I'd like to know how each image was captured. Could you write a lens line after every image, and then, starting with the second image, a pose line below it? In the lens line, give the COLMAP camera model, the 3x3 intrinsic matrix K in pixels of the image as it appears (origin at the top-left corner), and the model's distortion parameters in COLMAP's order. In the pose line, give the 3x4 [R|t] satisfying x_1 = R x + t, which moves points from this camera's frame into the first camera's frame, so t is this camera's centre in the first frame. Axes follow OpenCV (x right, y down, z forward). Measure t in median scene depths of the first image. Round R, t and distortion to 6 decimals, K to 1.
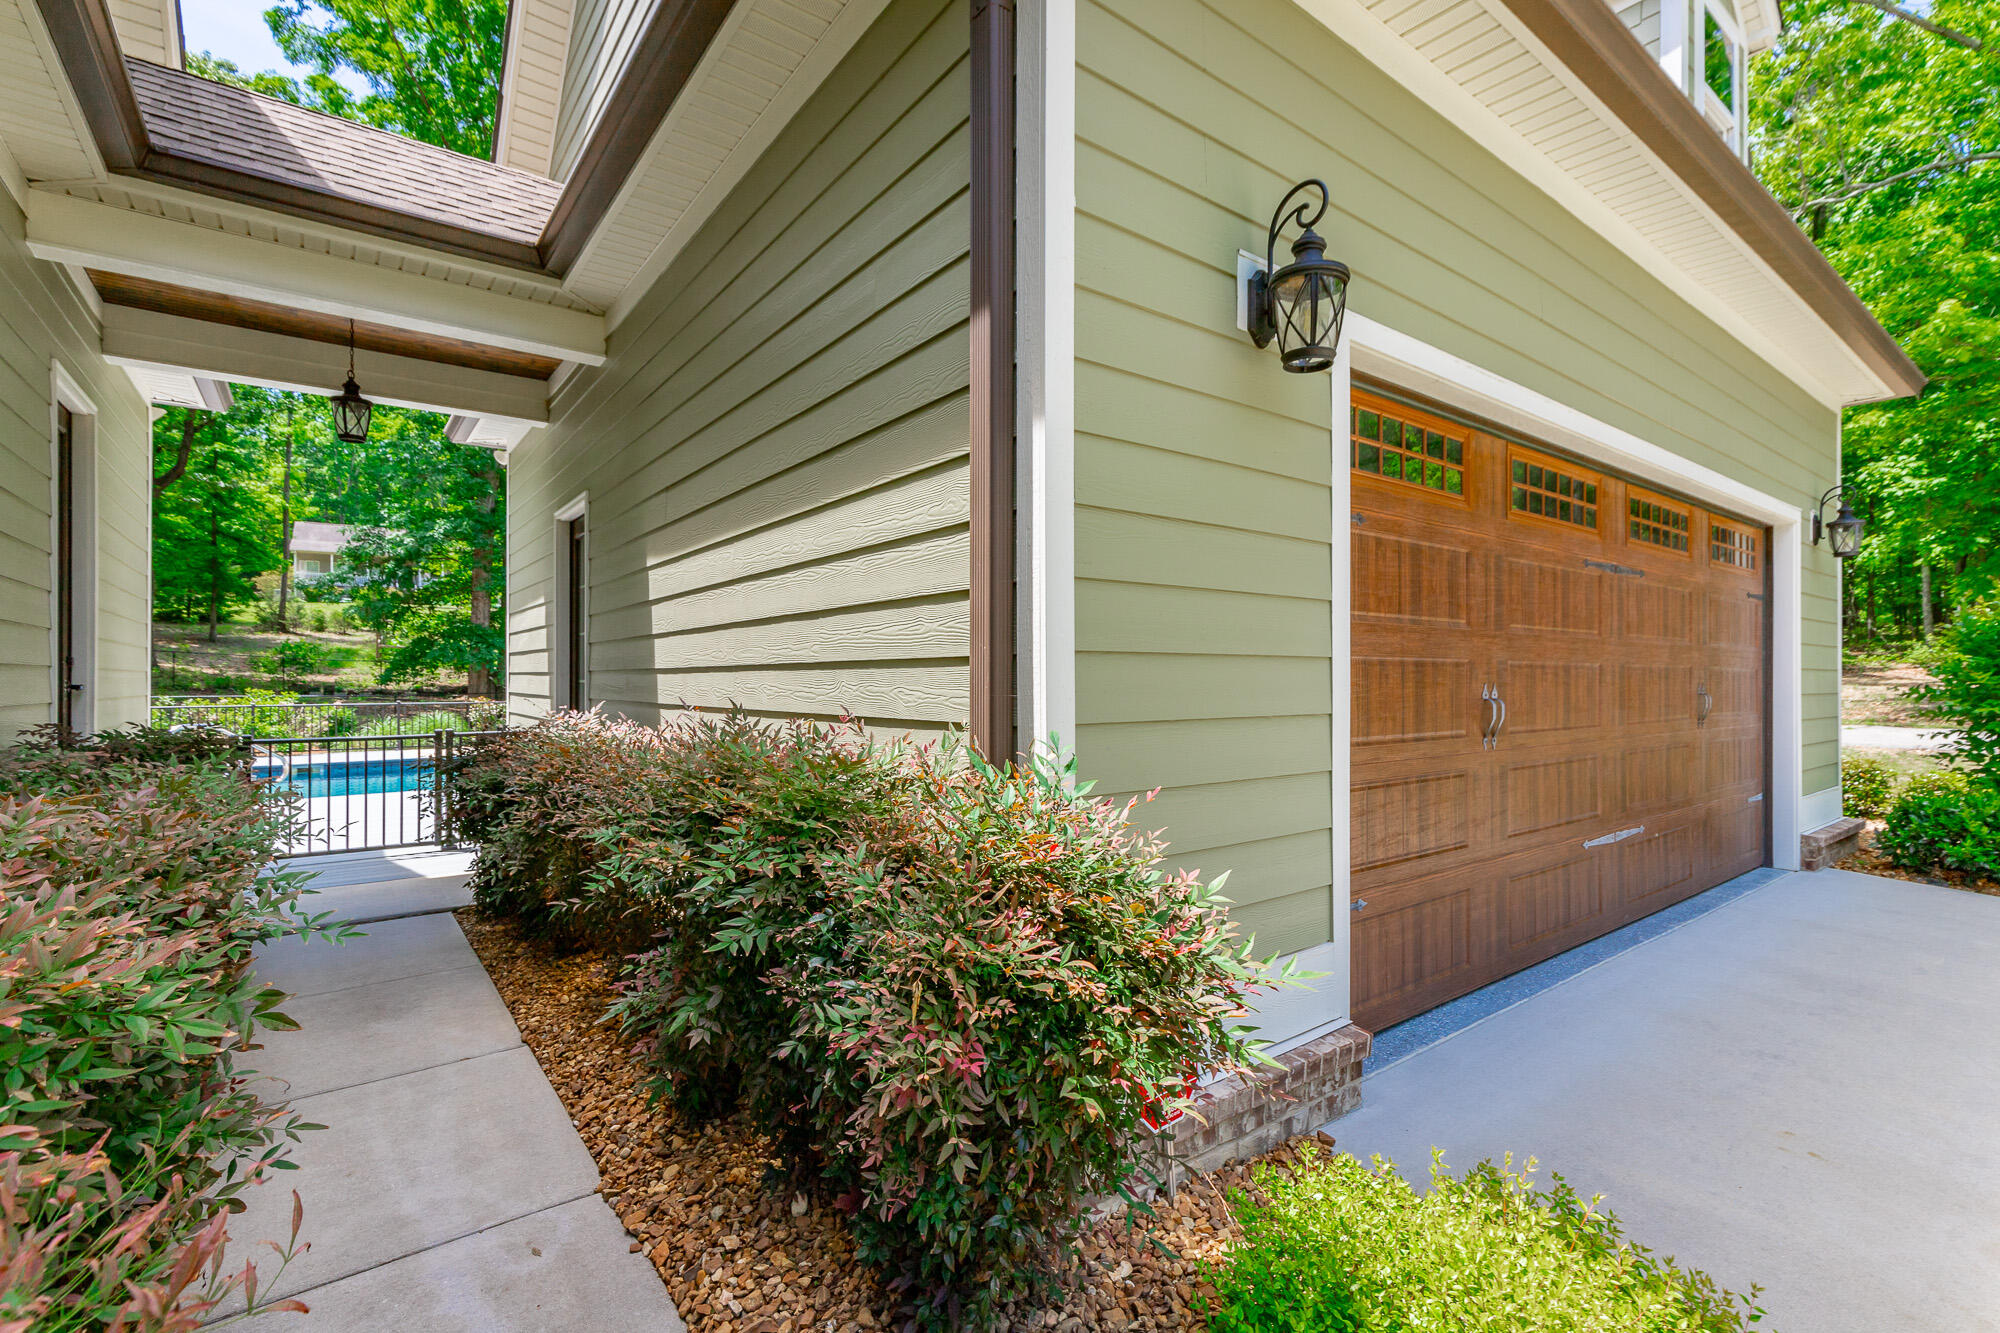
lens RADIAL K [[913.2, 0, 999.3], [0, 913.2, 671.8], [0, 0, 1]] dist [0.003398, 0.000208]
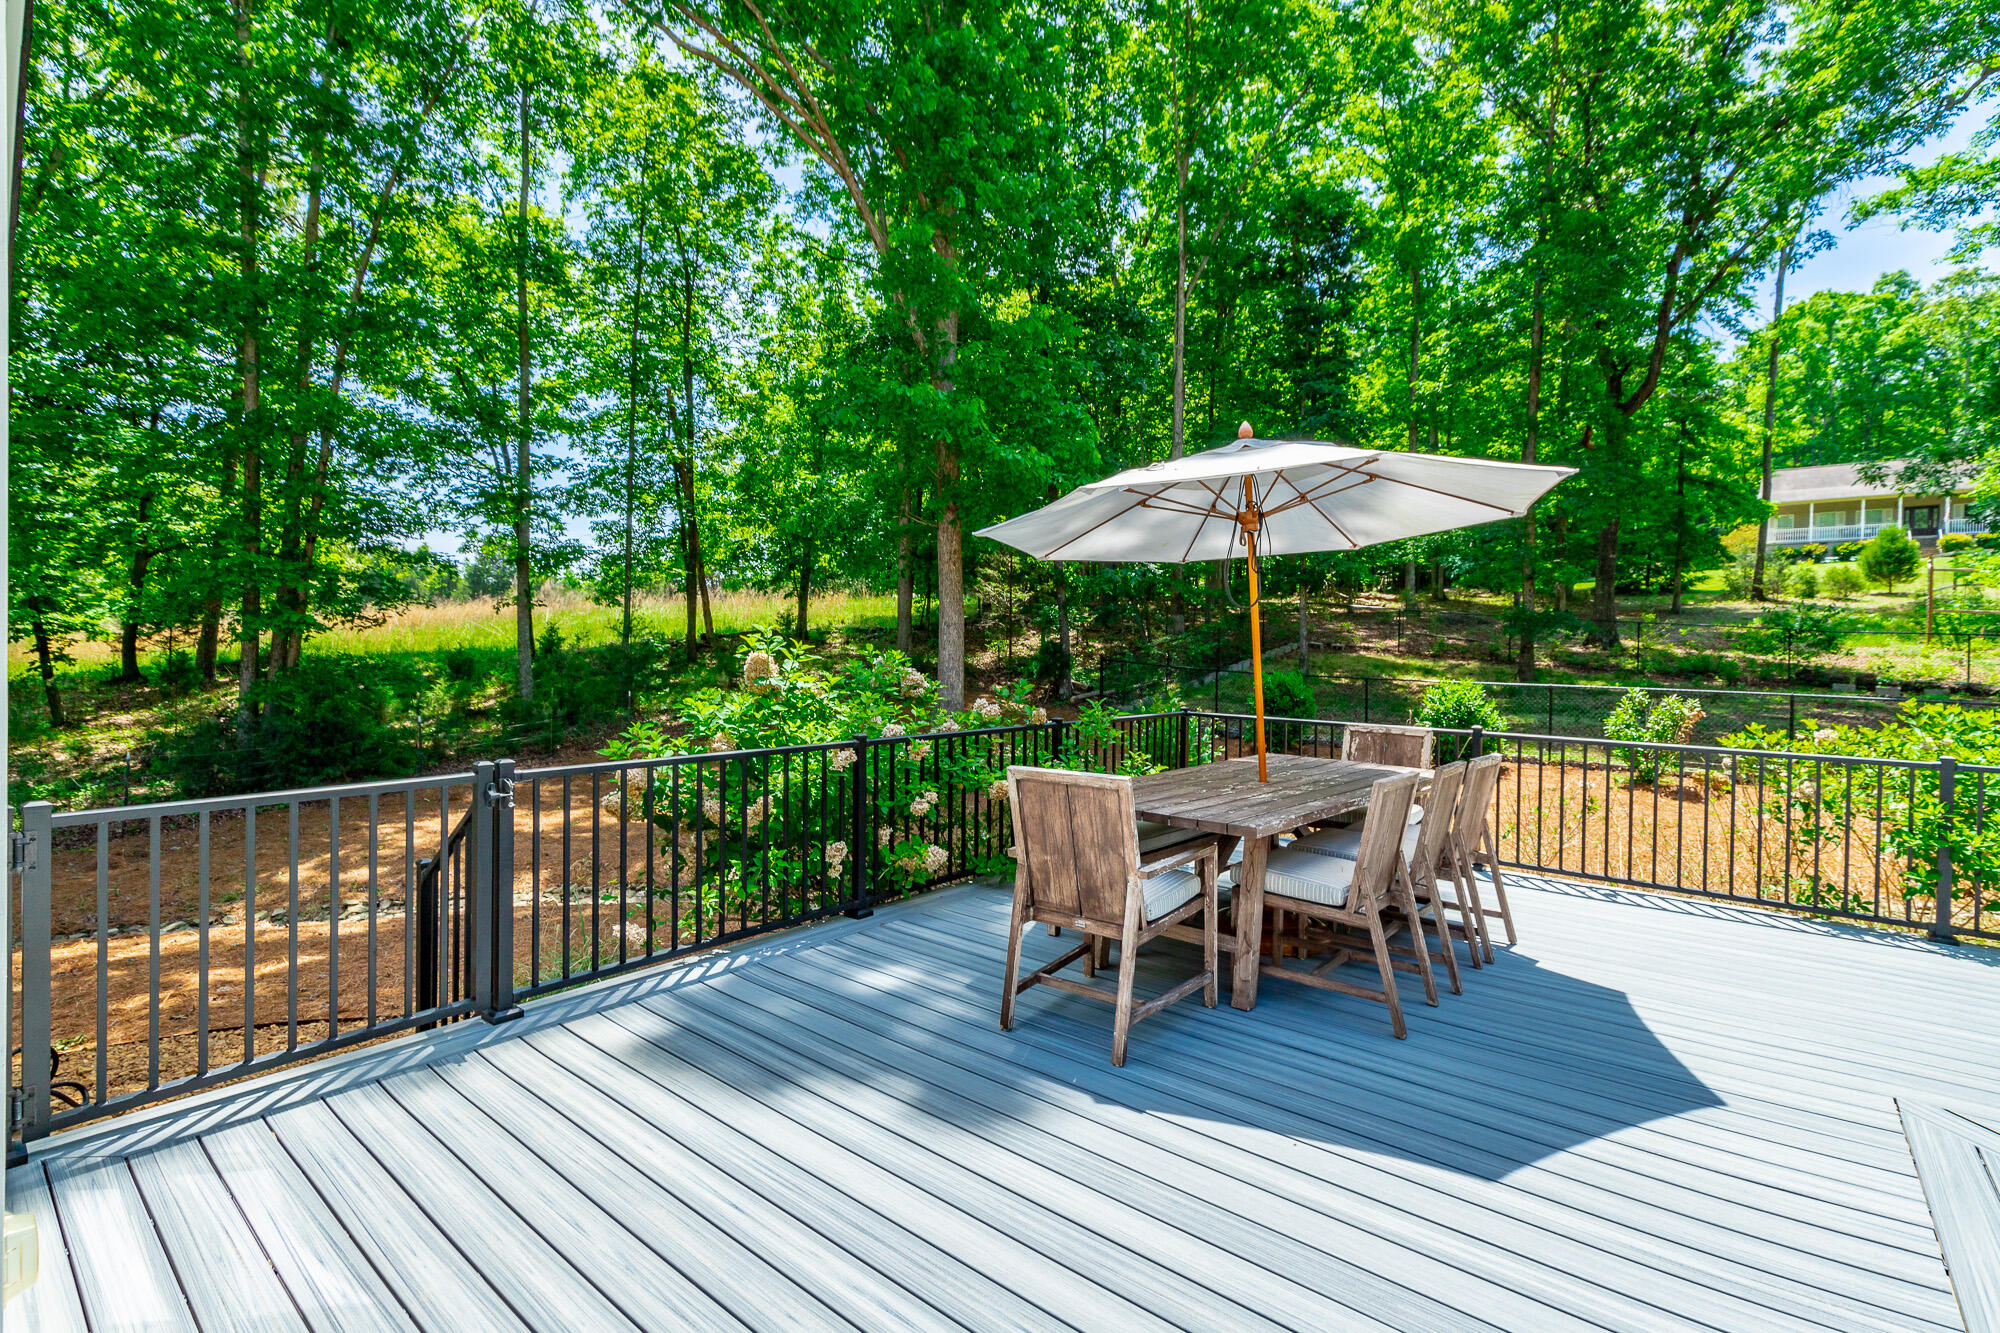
lens RADIAL K [[913.2, 0, 995.3], [0, 913.2, 658.7], [0, 0, 1]] dist [0.003398, 0.000208]
pose [[0.232616, 0.016167, -0.972434, -0.170455], [-0.007660, 0.999861, 0.014791, 0.000284], [0.972538, 0.004008, 0.232708, 0.180110]]
